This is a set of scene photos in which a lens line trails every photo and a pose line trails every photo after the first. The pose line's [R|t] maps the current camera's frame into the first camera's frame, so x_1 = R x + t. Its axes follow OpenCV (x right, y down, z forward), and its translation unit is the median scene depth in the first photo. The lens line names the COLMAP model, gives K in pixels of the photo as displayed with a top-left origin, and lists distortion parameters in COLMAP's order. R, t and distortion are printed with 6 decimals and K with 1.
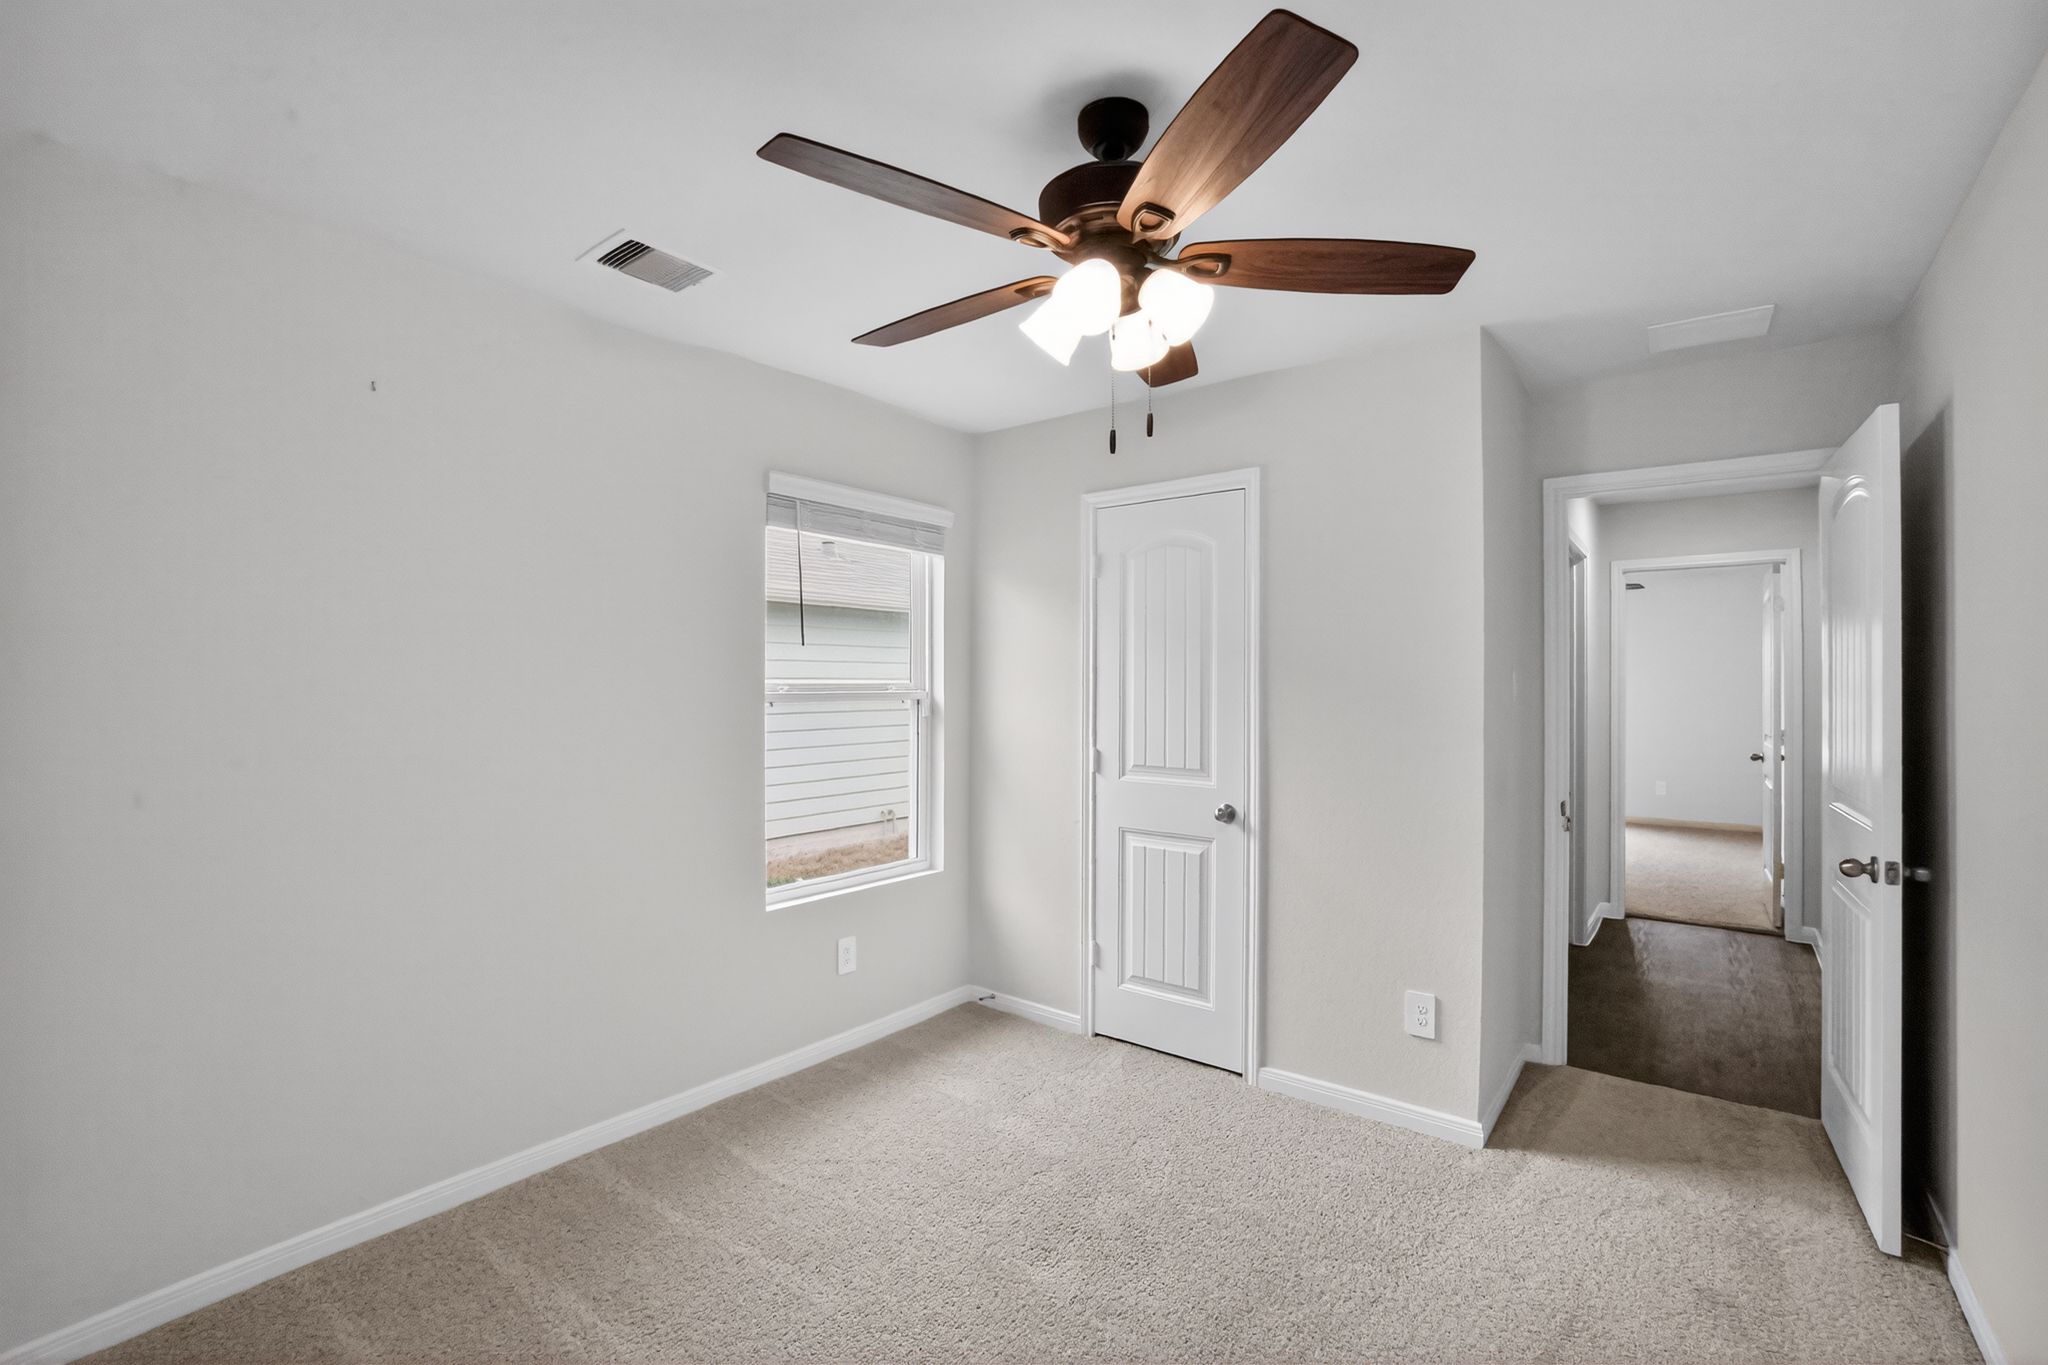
lens RADIAL K [[910.4, 0, 1020.3], [0, 910.4, 673.3], [0, 0, 1]] dist [-0.065961, 0.022546]
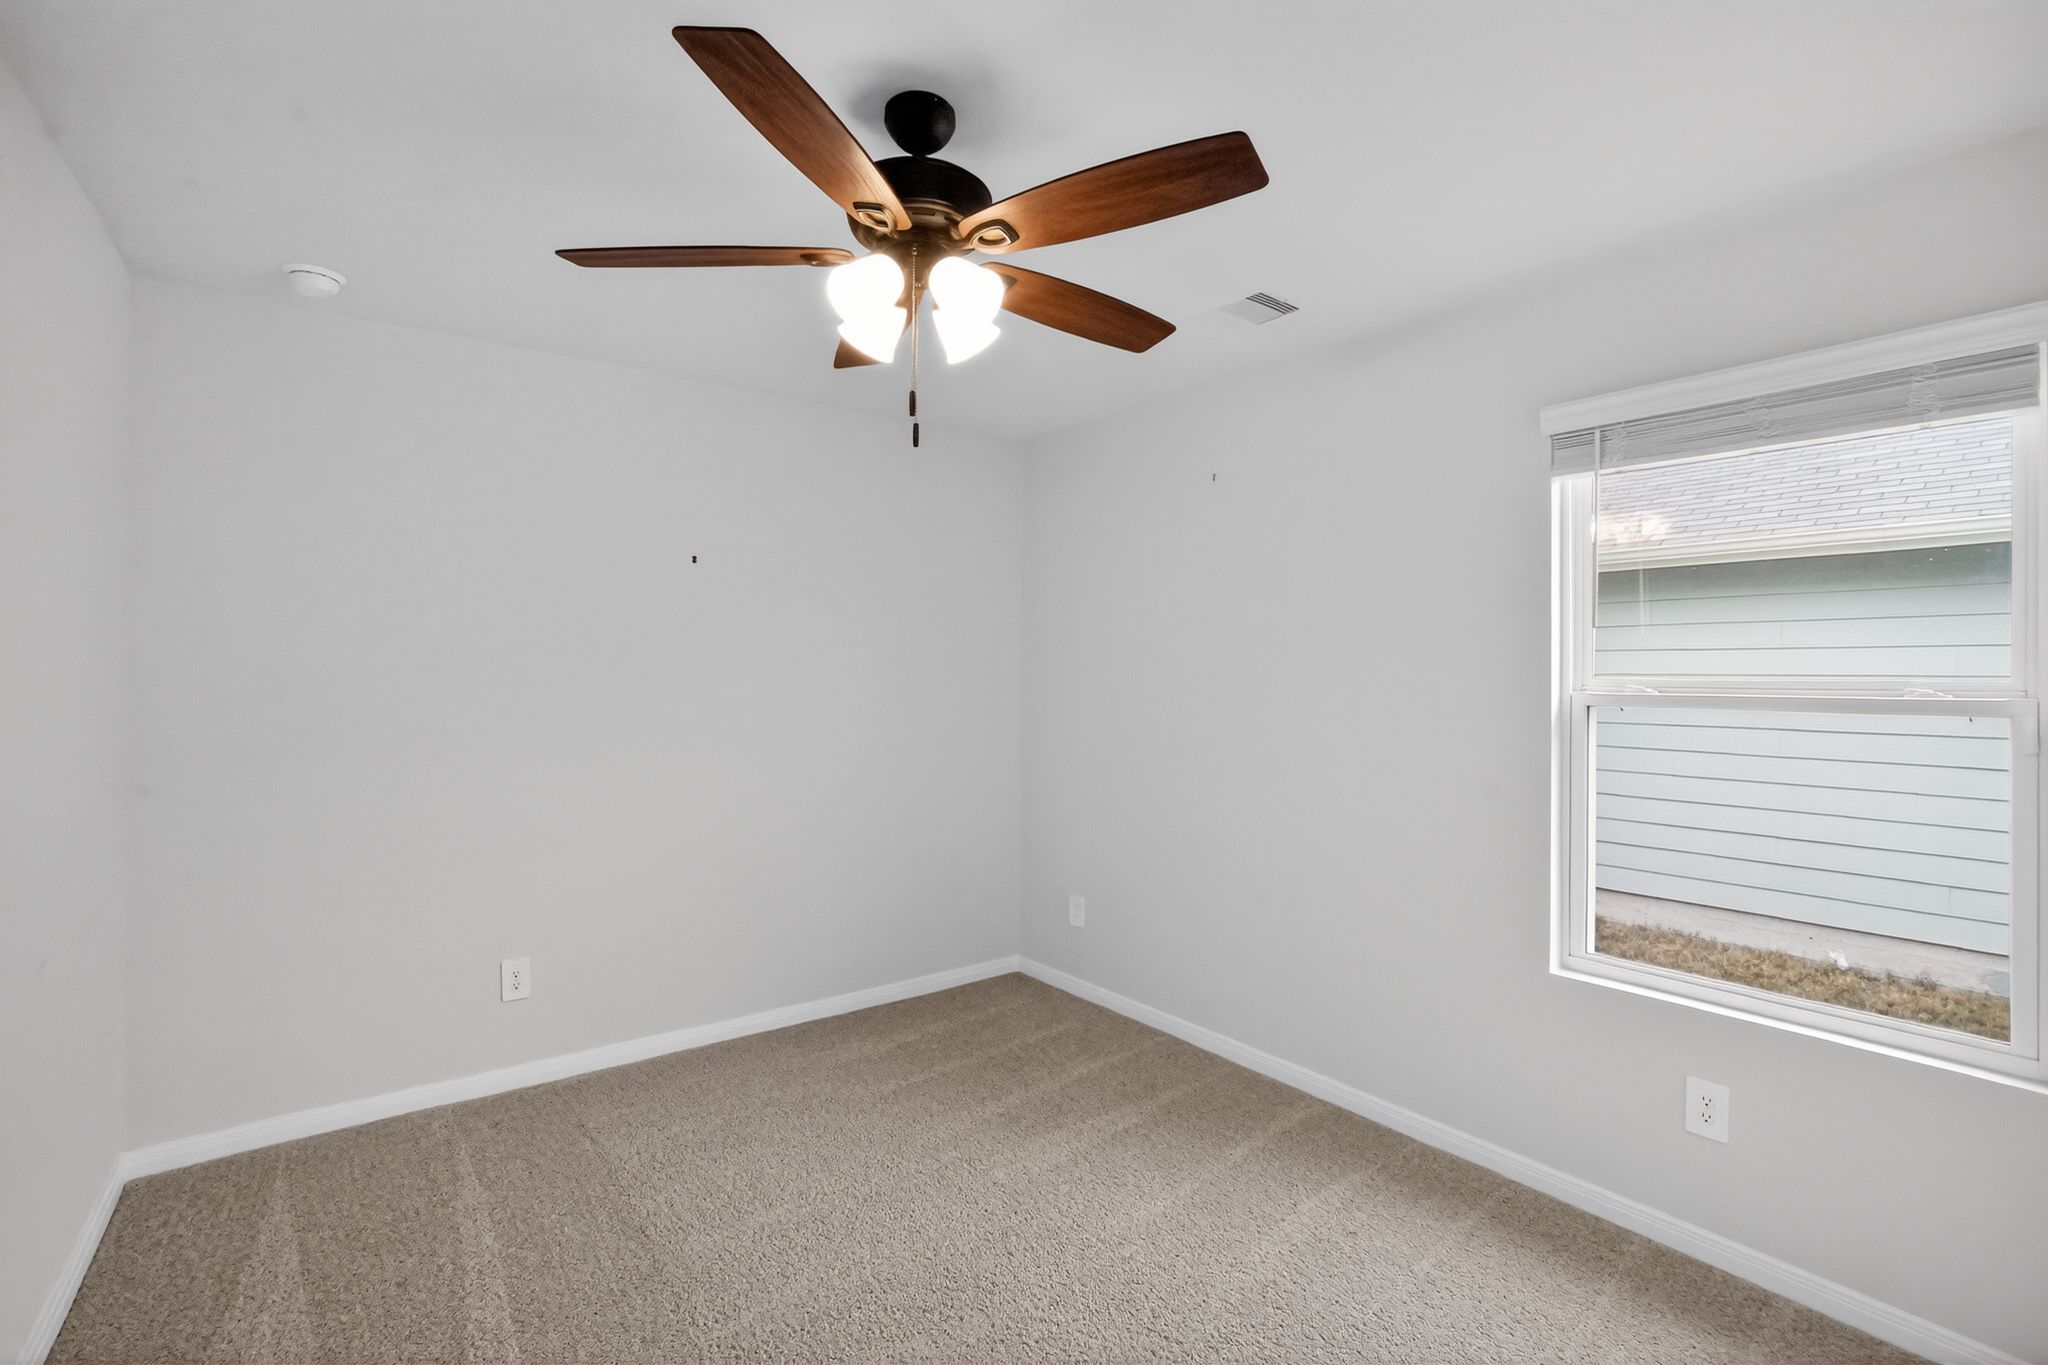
lens RADIAL K [[910.4, 0, 1020.3], [0, 910.4, 673.3], [0, 0, 1]] dist [-0.065961, 0.022546]
pose [[-0.251165, -0.002091, -0.967942, 0.573771], [0.002505, 0.999993, -0.002810, 0.006103], [0.967941, -0.003131, -0.251158, 0.749931]]
